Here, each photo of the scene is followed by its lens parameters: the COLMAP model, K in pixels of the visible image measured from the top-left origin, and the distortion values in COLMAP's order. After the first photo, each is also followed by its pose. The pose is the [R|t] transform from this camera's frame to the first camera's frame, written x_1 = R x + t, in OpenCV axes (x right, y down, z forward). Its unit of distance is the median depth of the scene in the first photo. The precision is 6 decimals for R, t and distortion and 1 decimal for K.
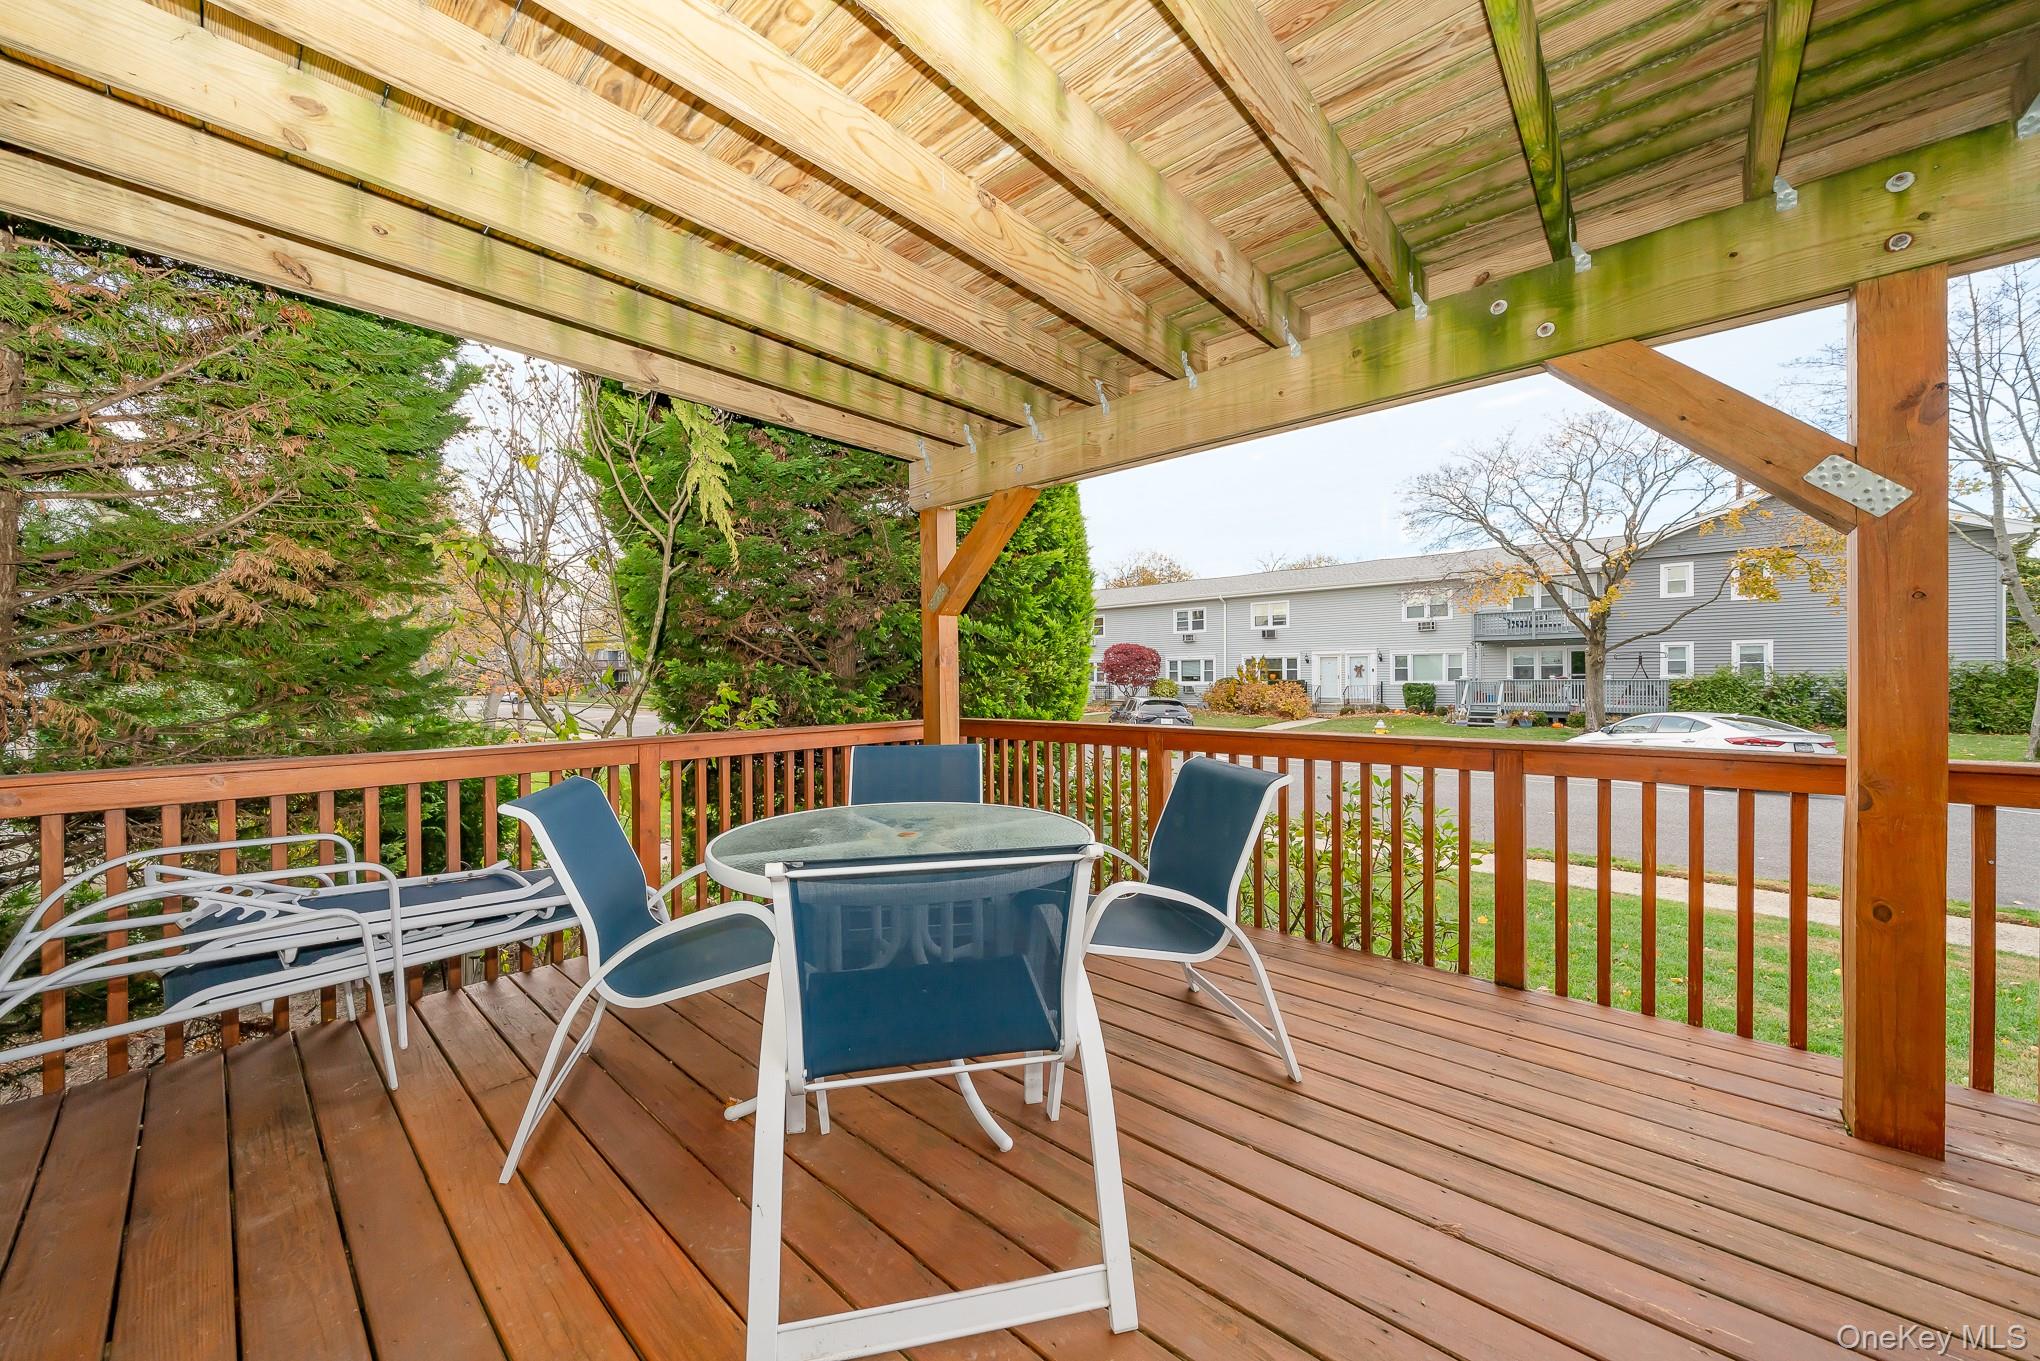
lens RADIAL K [[713.4, 0, 1013.8], [0, 713.4, 688.2], [0, 0, 1]] dist [-0.000049, -0.000042]
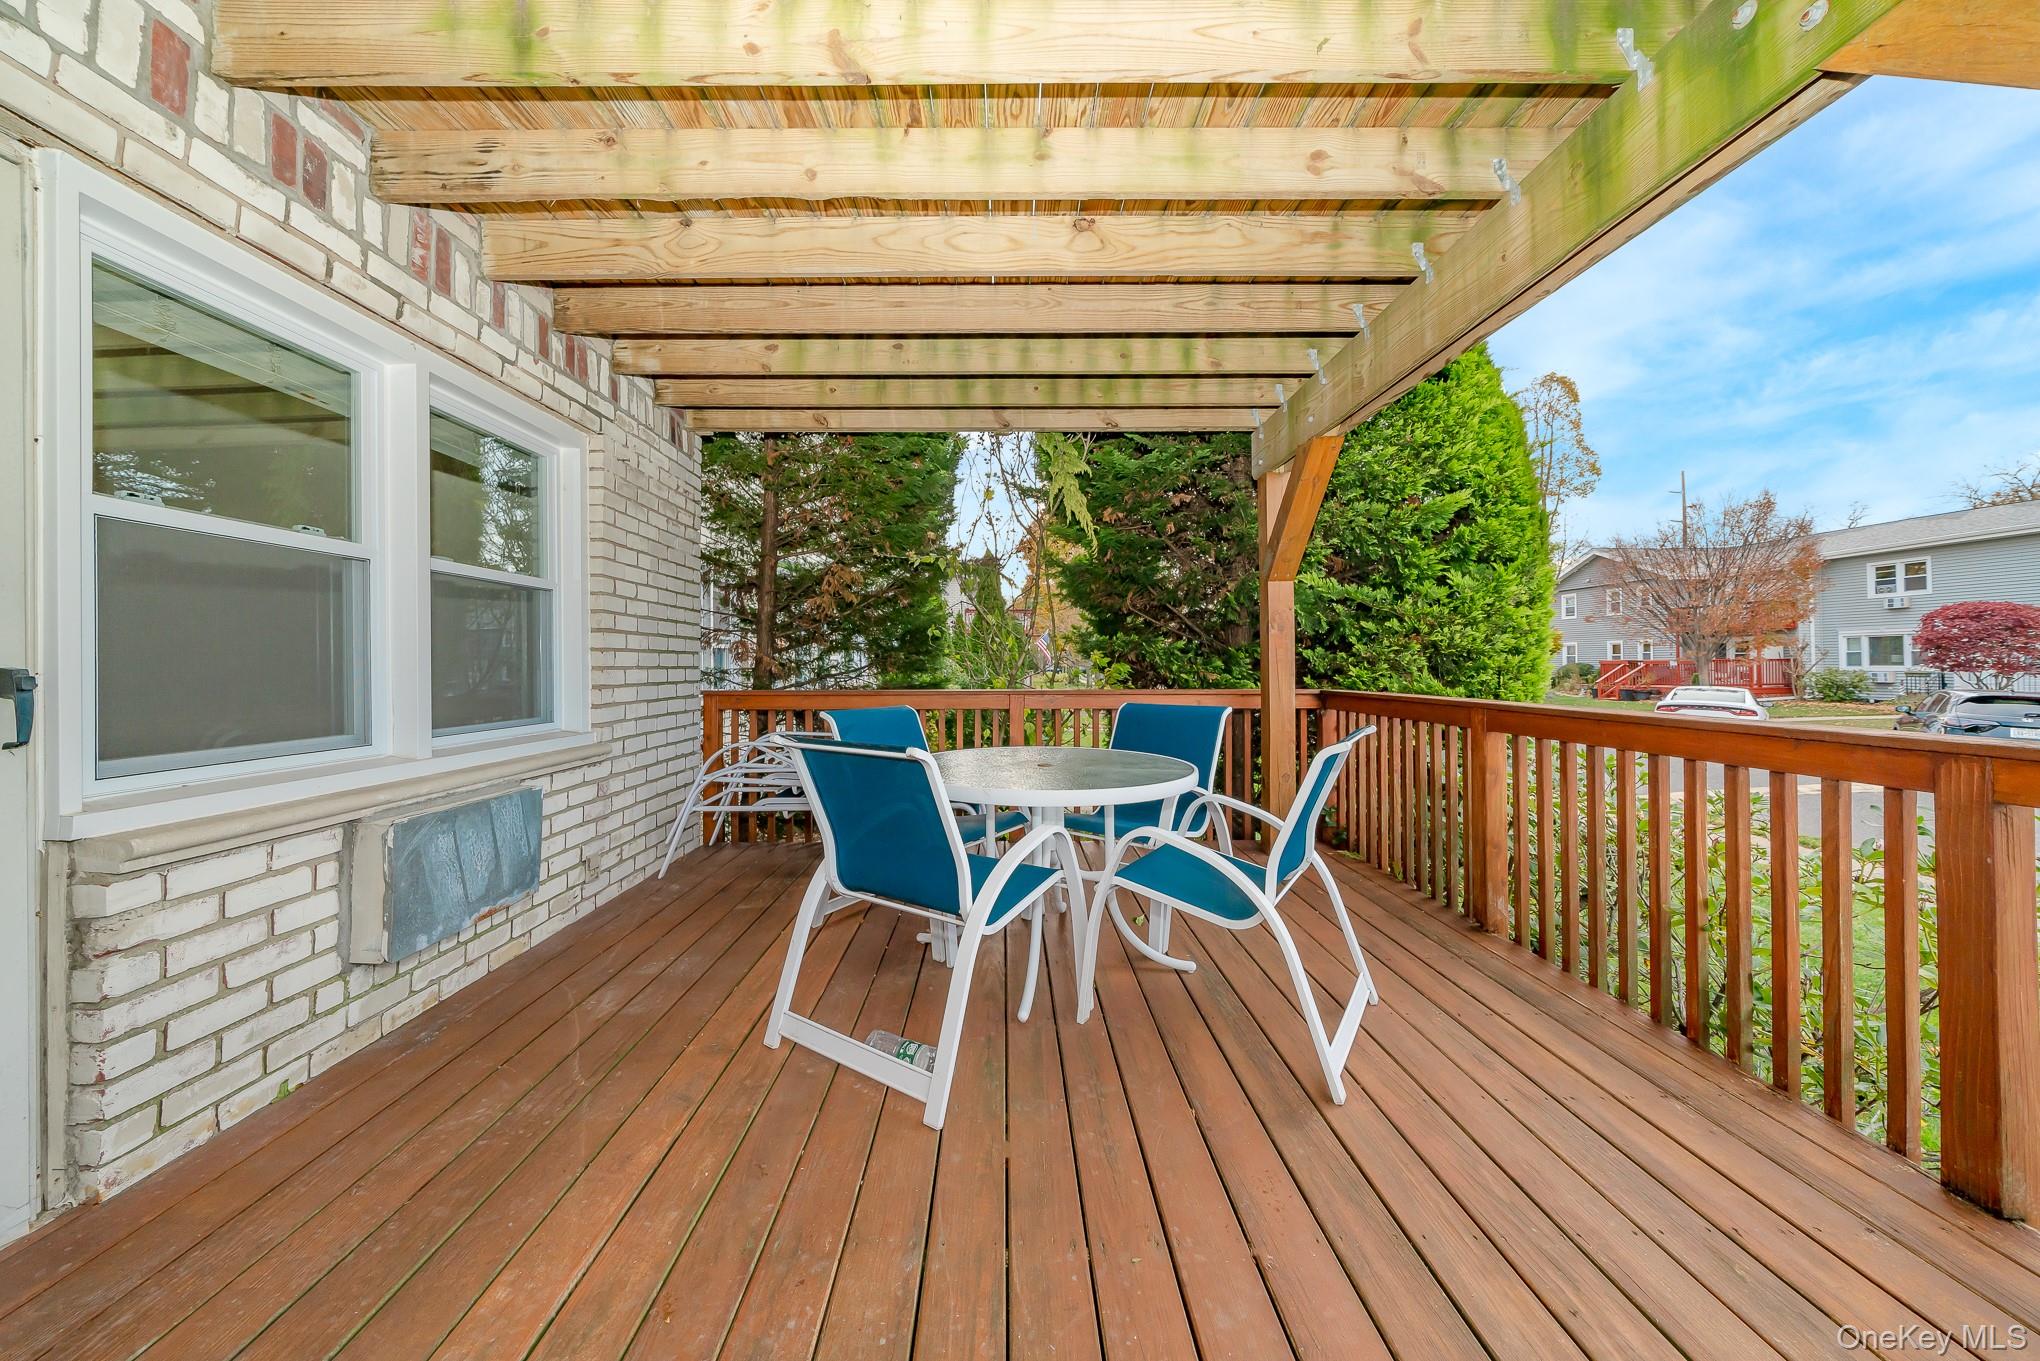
lens RADIAL K [[722.8, 0, 1019.2], [0, 722.8, 663.5], [0, 0, 1]] dist [0.001027, 0.000045]
pose [[0.677476, 0.006271, -0.735518, 0.423430], [-0.014214, 0.999889, -0.004568, 0.021299], [0.735408, 0.013549, 0.677489, 0.074168]]
